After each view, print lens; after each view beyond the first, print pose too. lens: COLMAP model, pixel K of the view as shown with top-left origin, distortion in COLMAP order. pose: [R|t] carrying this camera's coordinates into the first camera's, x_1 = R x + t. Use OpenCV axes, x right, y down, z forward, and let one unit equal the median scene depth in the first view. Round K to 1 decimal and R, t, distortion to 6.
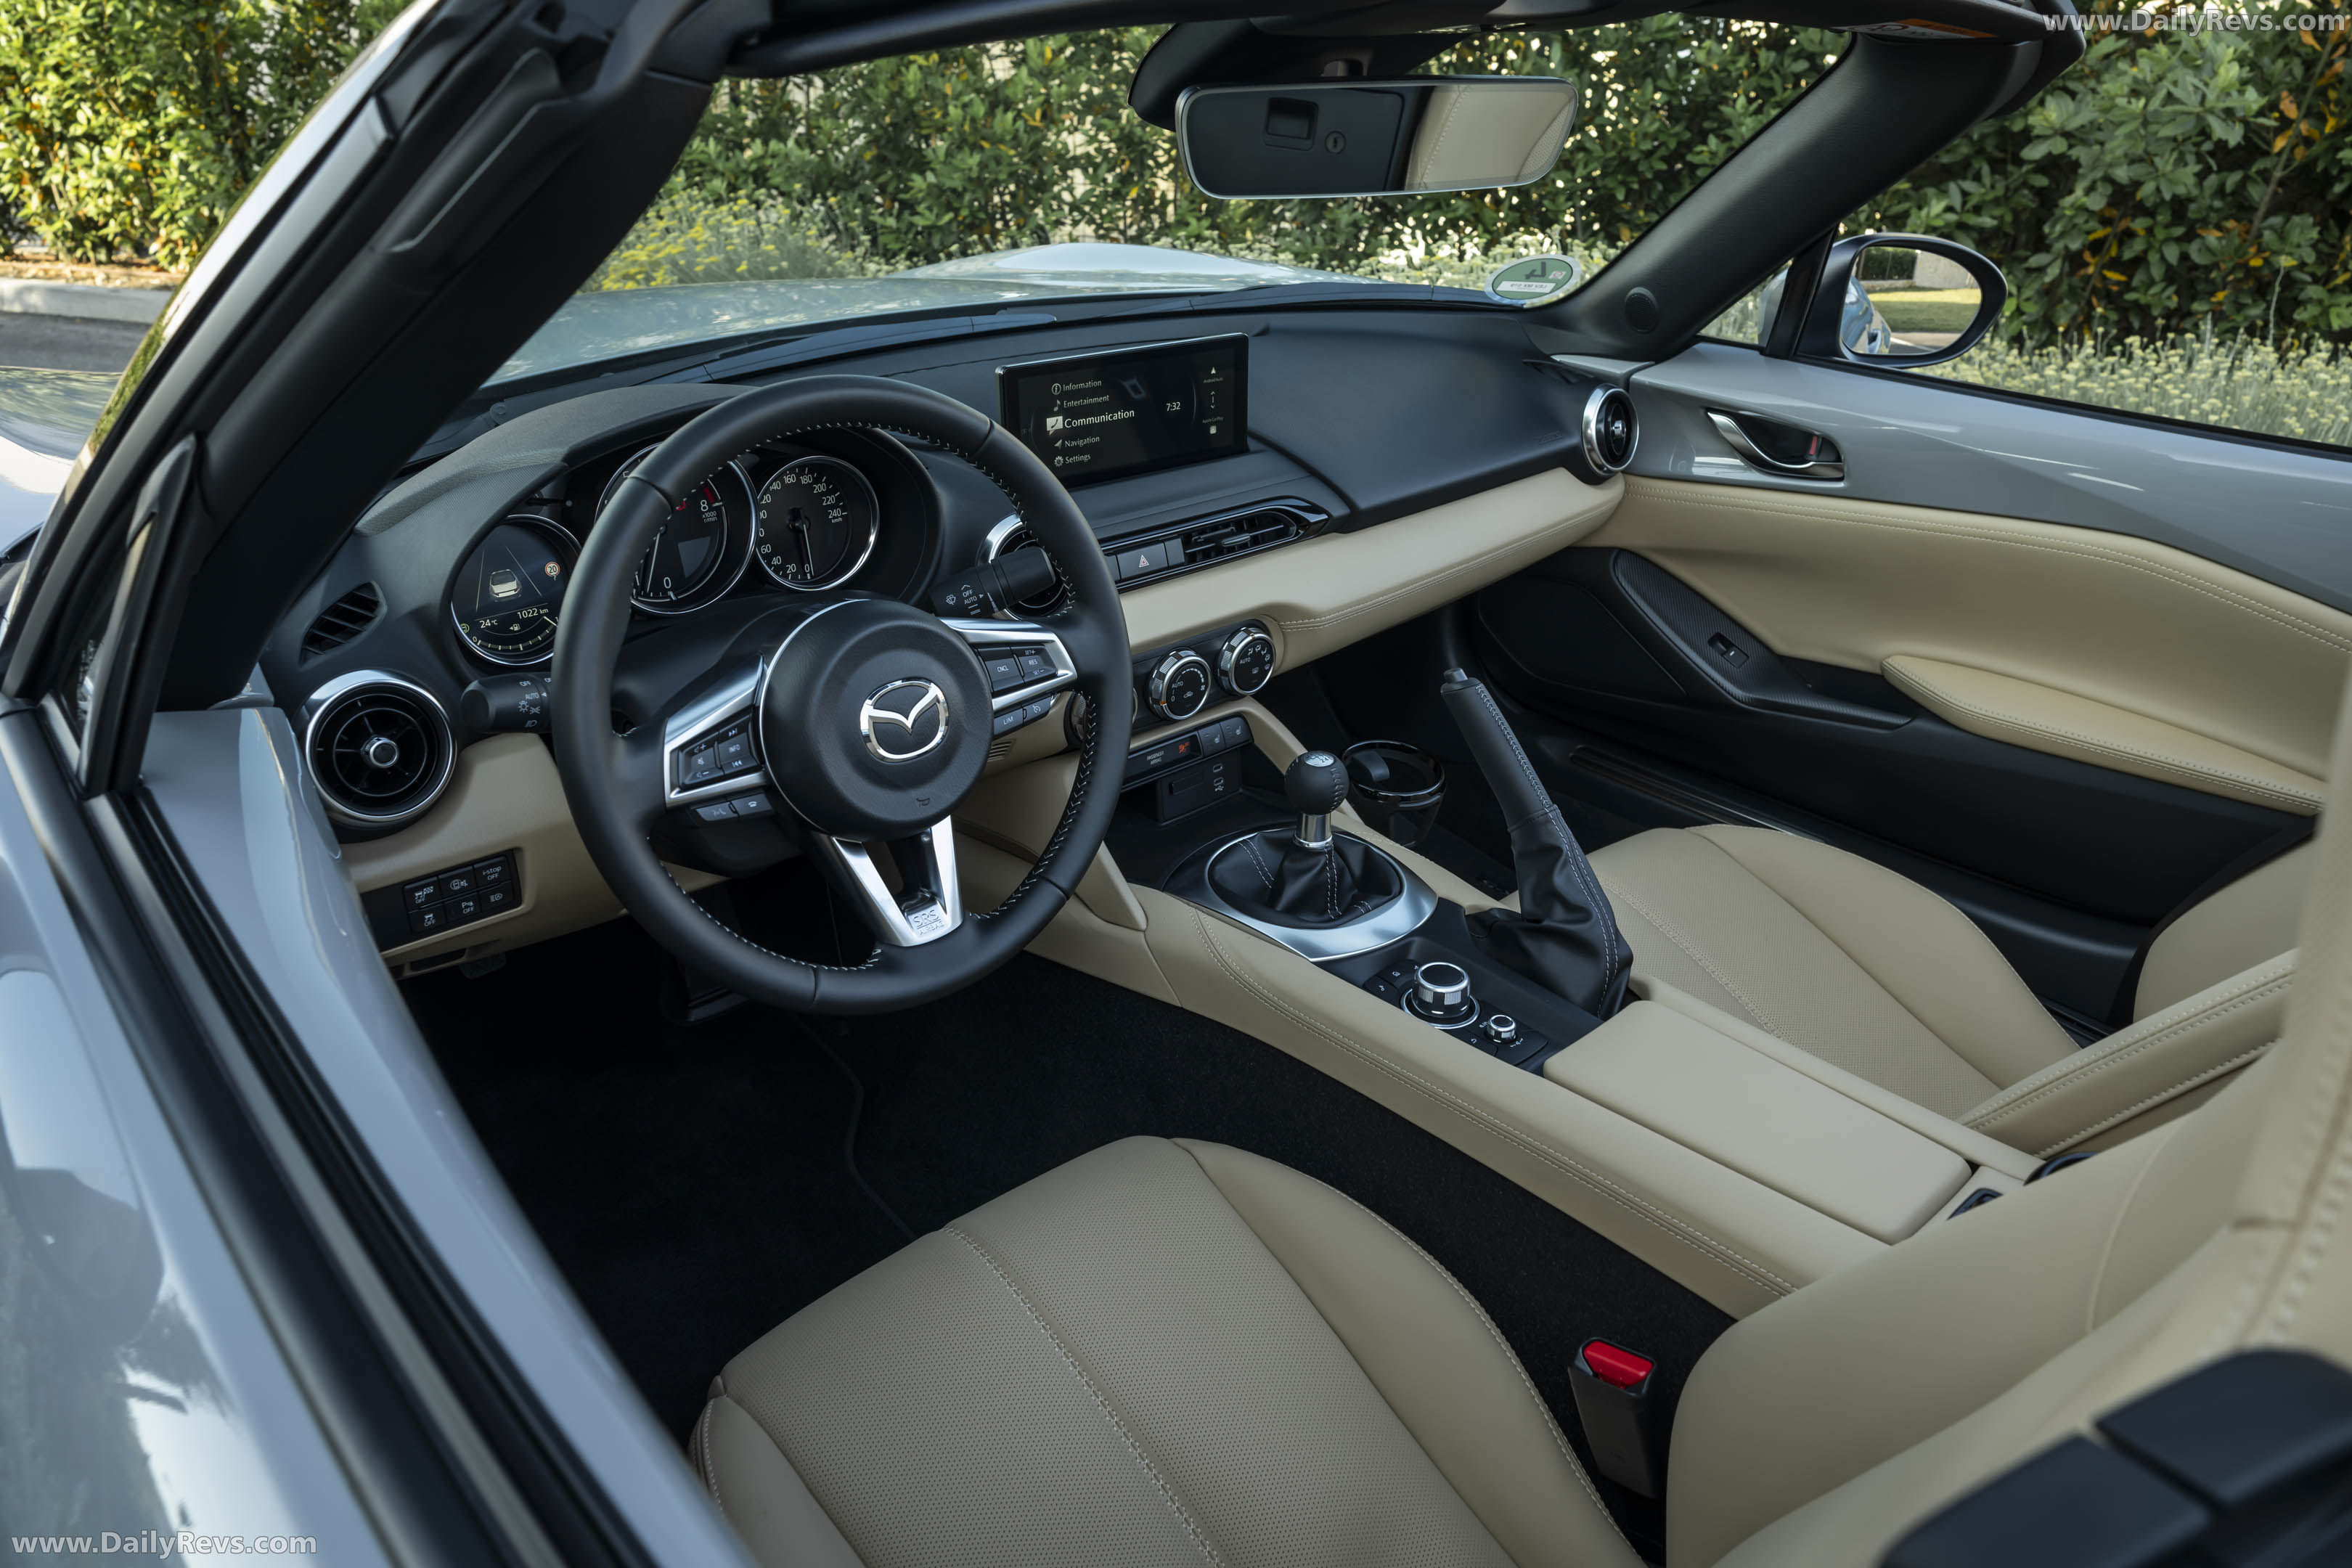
lens RADIAL K [[1571.0, 0, 1174.6], [0, 1571.0, 778.0], [0, 0, 1]] dist [-0.003619, 0.010522]
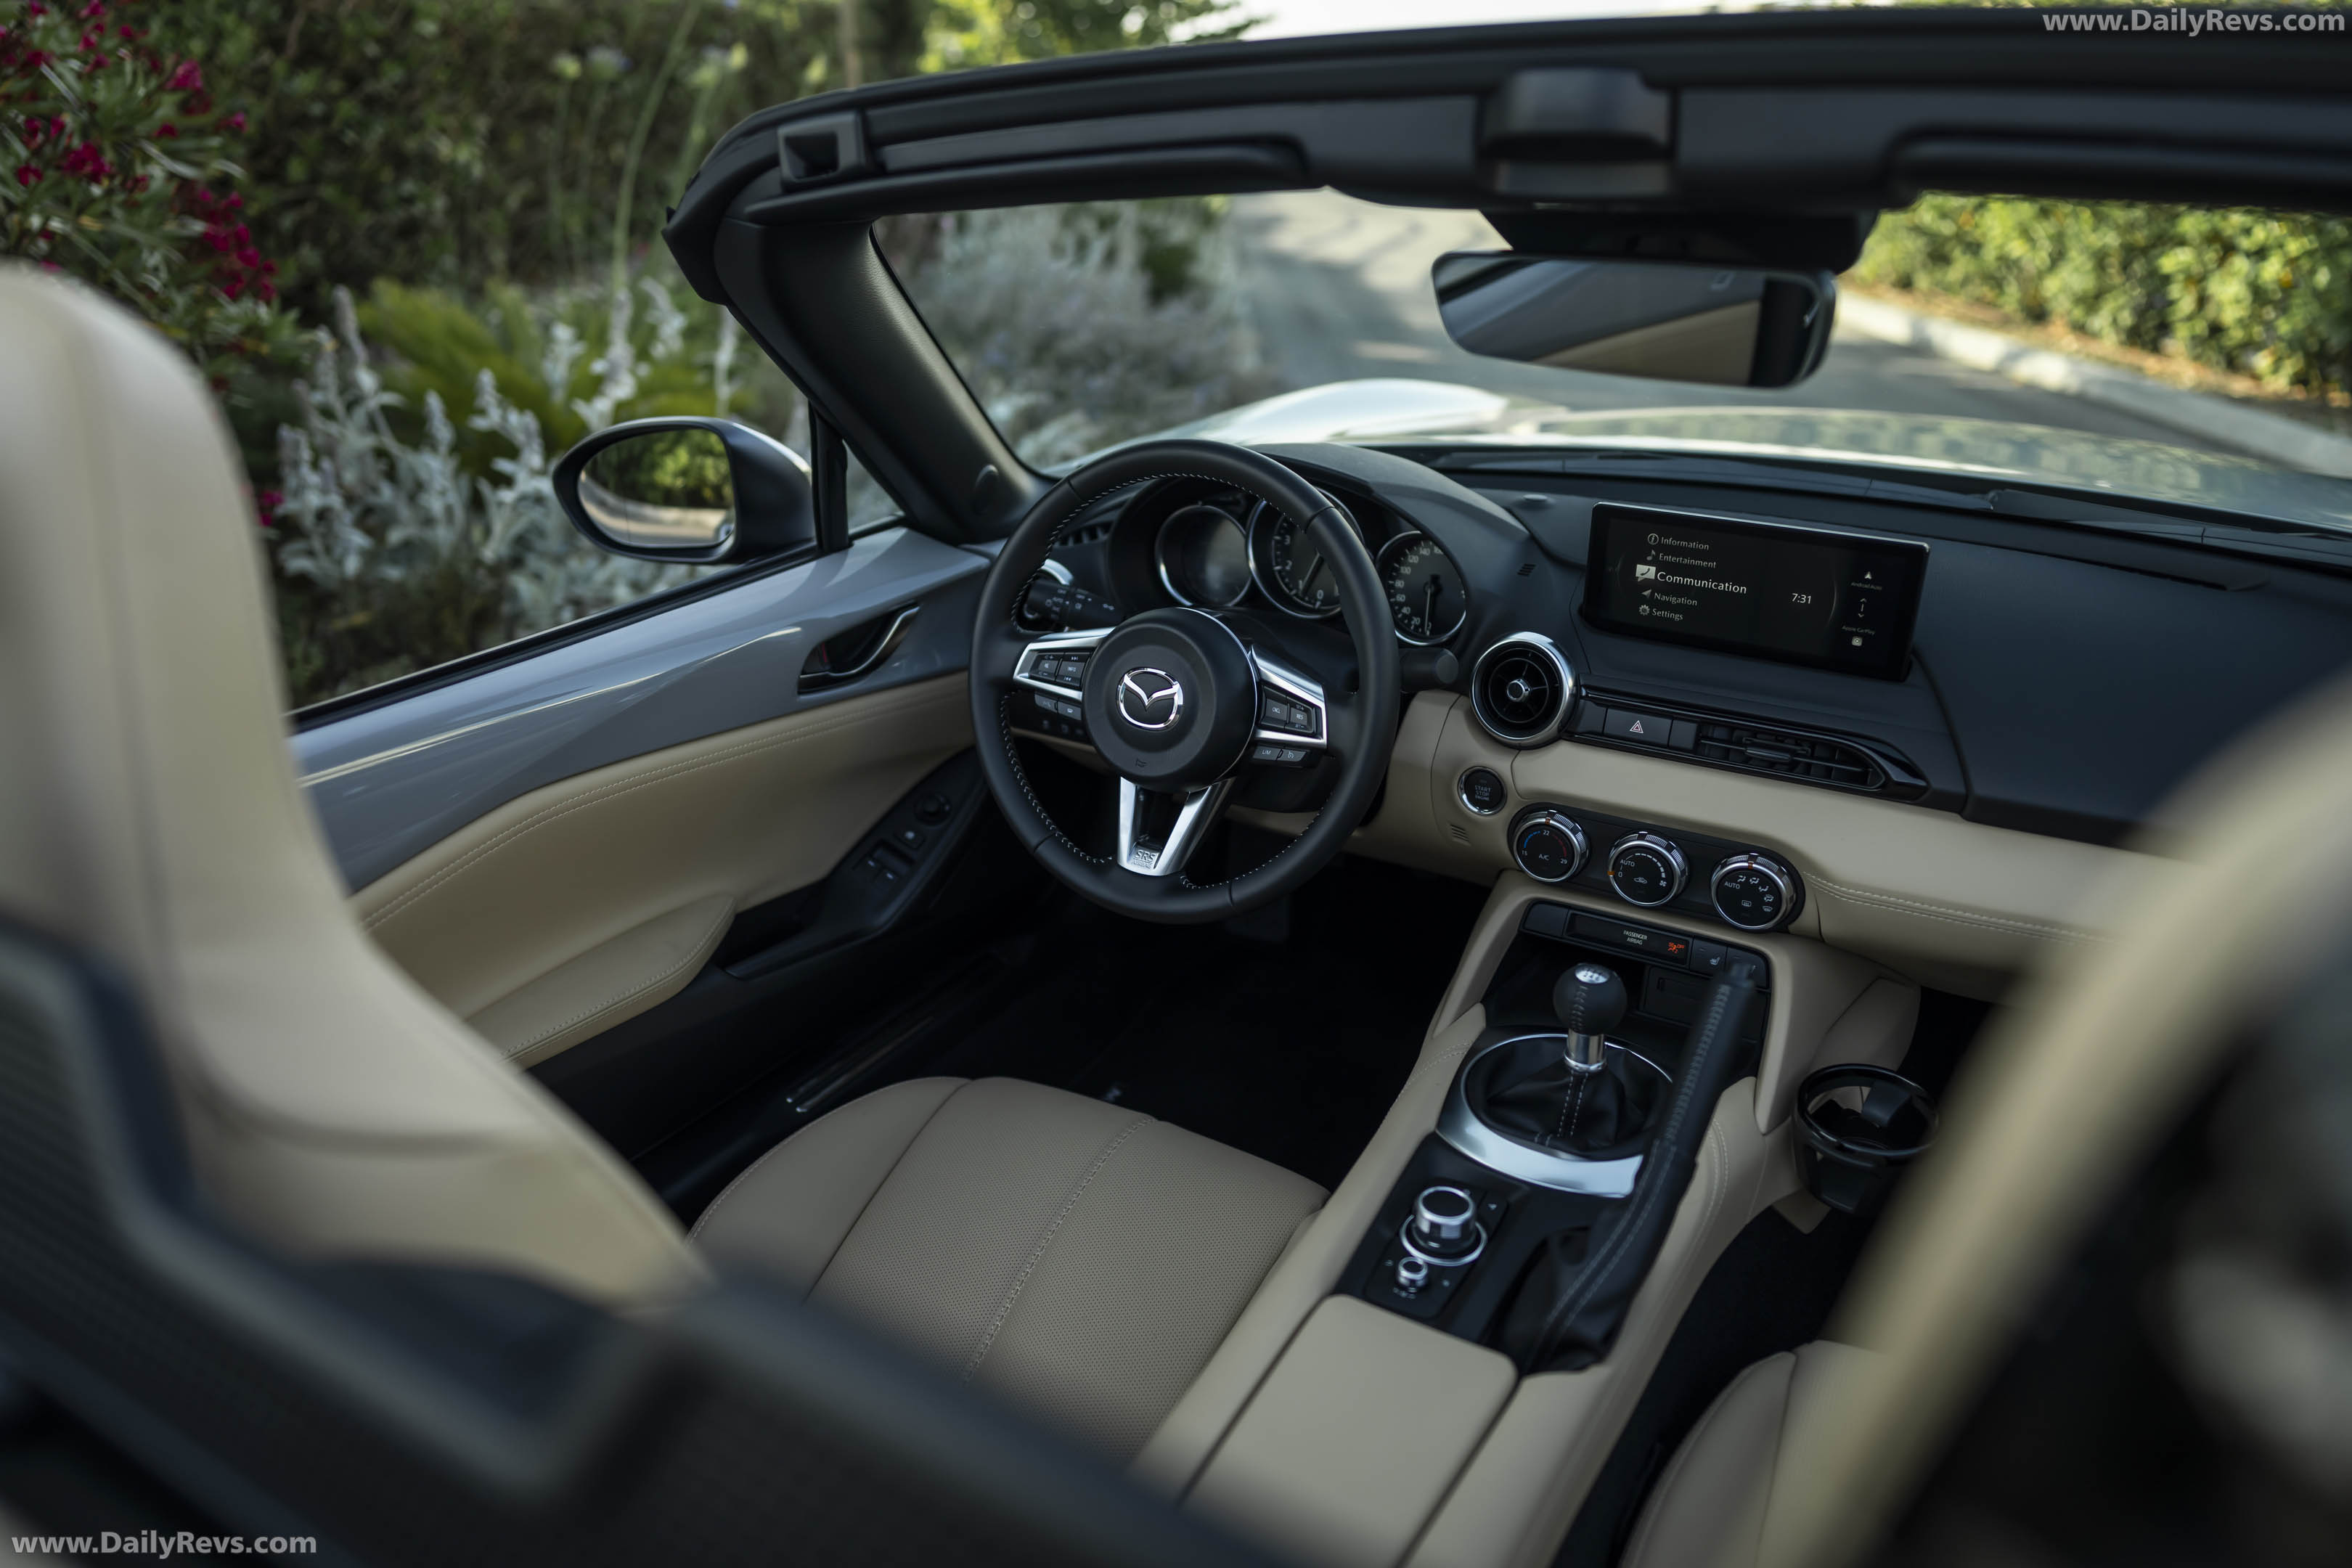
lens RADIAL K [[1571.0, 0, 1192.6], [0, 1571.0, 796.4], [0, 0, 1]] dist [-0.003619, 0.010522]
pose [[0.295696, 0.370043, -0.880700, 0.764723], [-0.412645, 0.880956, 0.231605, -0.212358], [0.861561, 0.294932, 0.413191, 0.385999]]
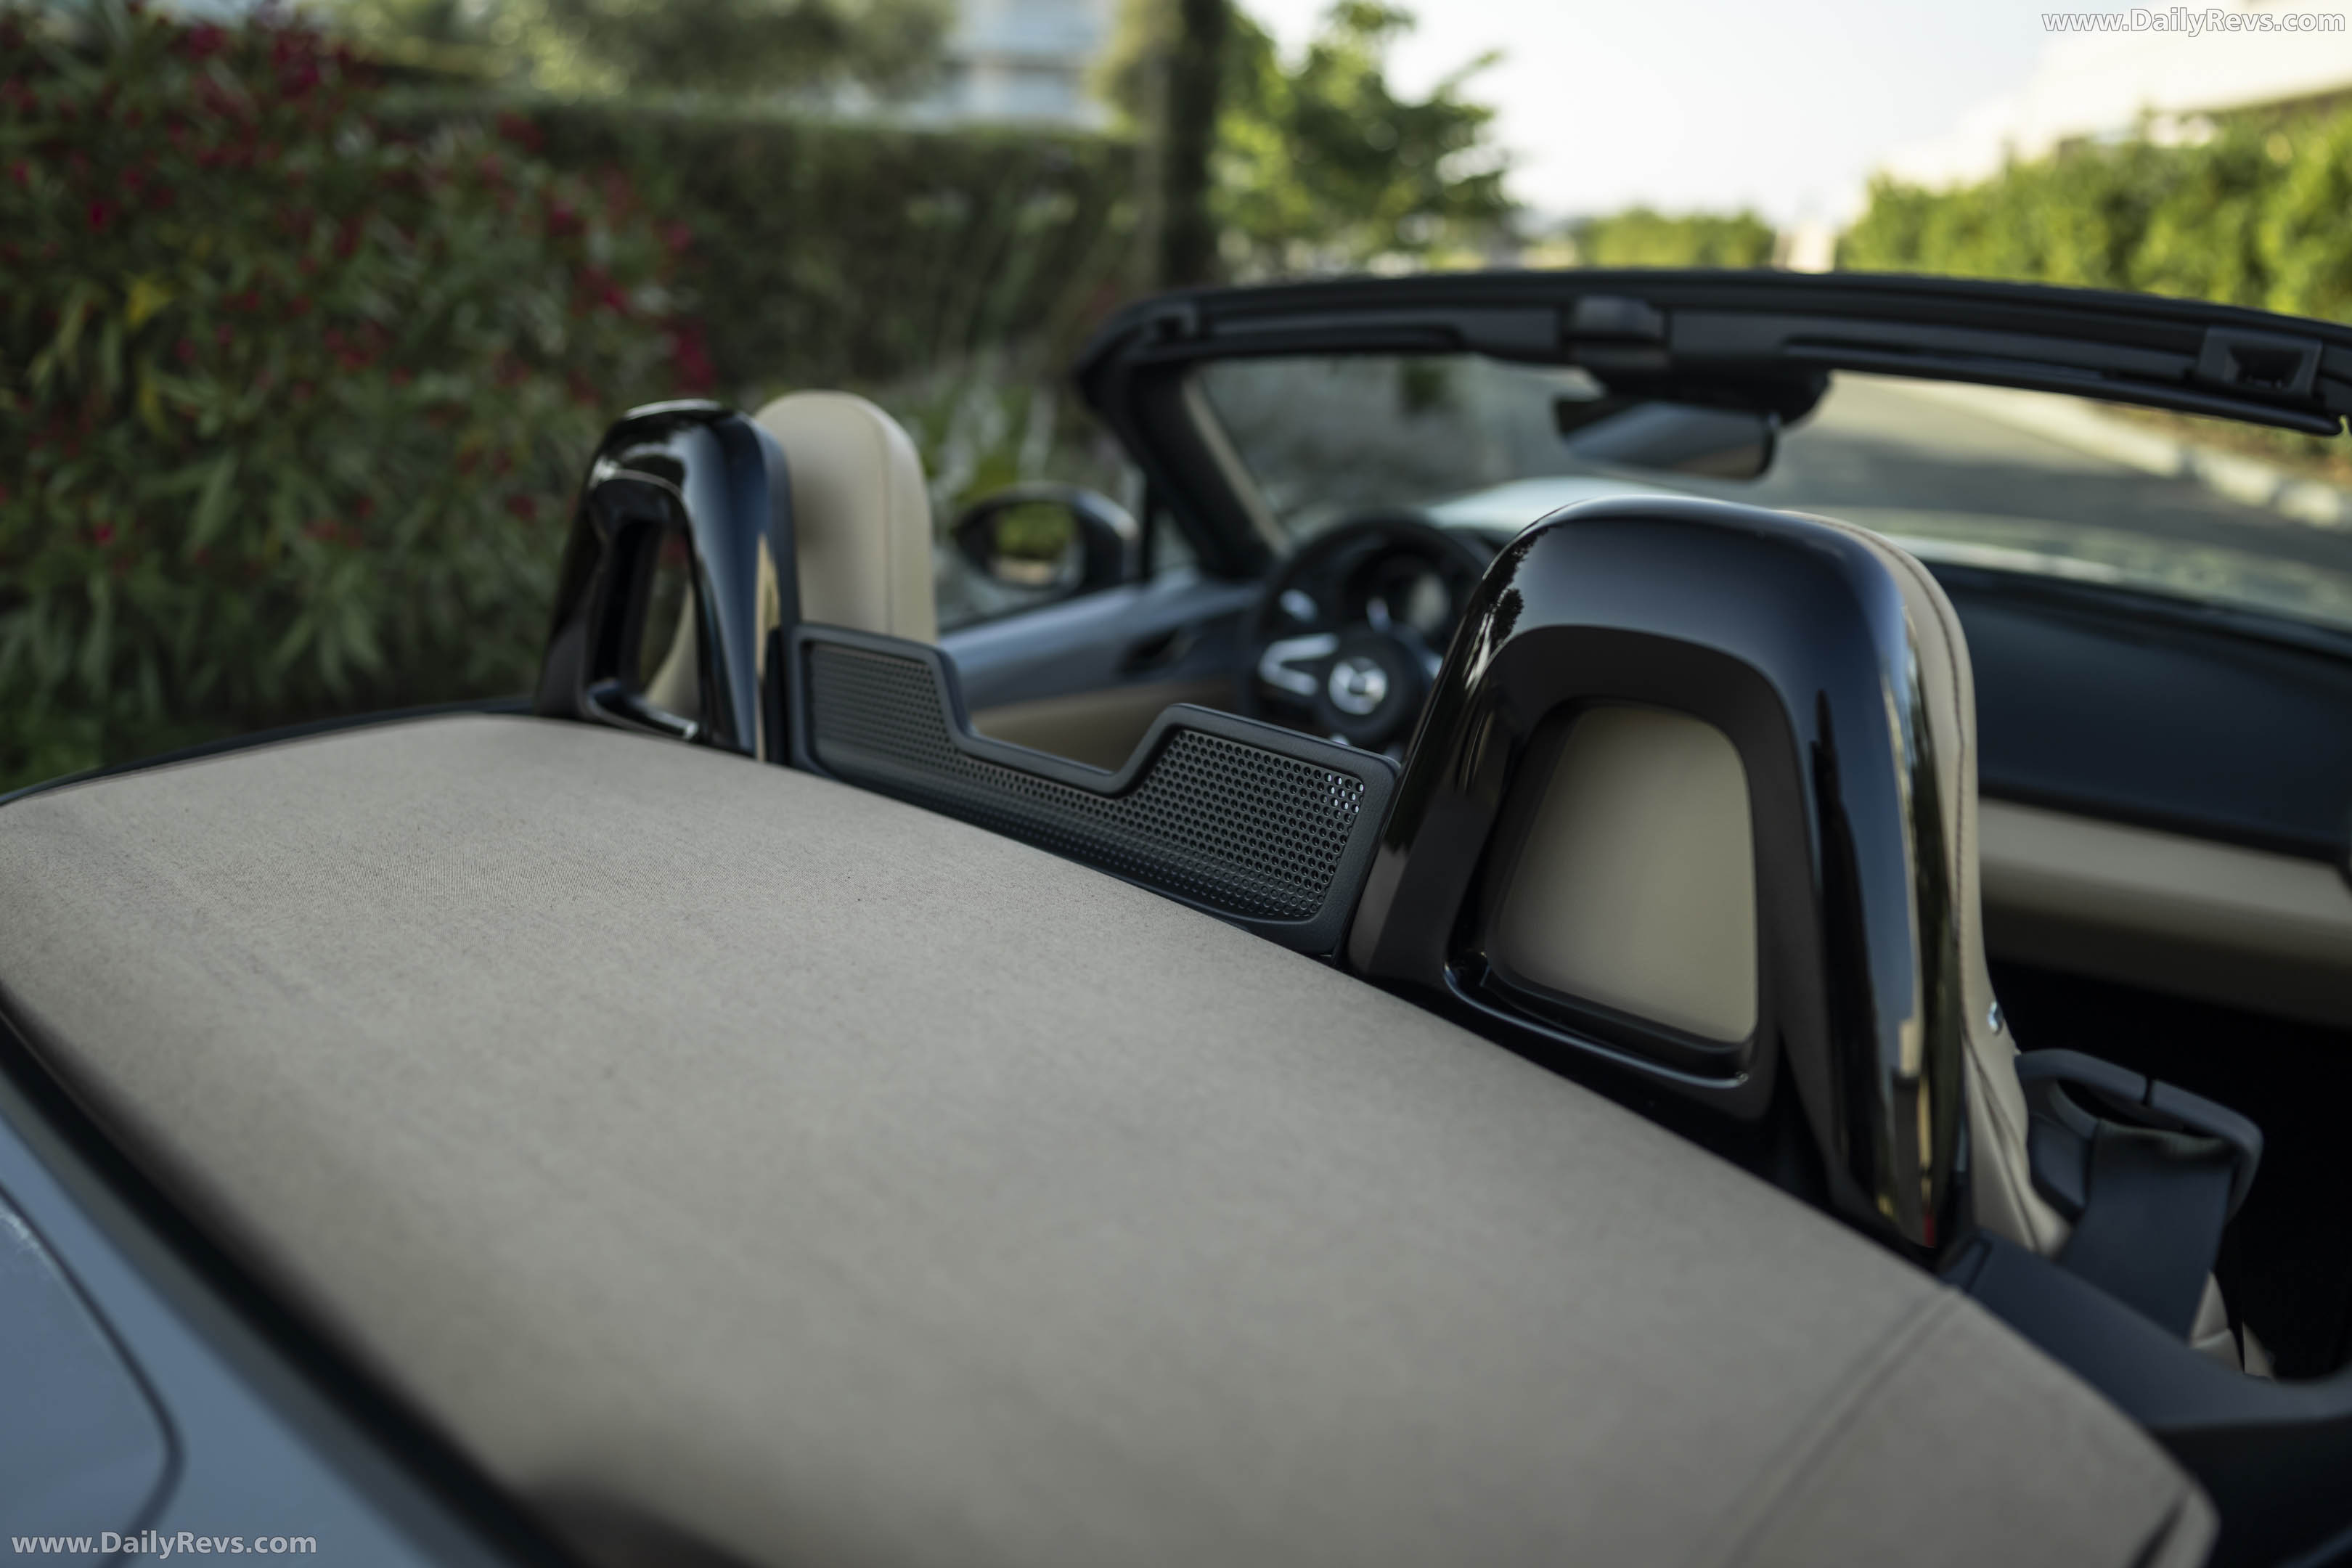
lens RADIAL K [[1571.0, 0, 1171.6], [0, 1571.0, 775.8], [0, 0, 1]] dist [-0.003619, 0.010522]
pose [[0.122151, 0.313466, -0.941710, 1.221196], [-0.434783, 0.869832, 0.233143, -0.217376], [0.892212, 0.380961, 0.242541, 0.285042]]
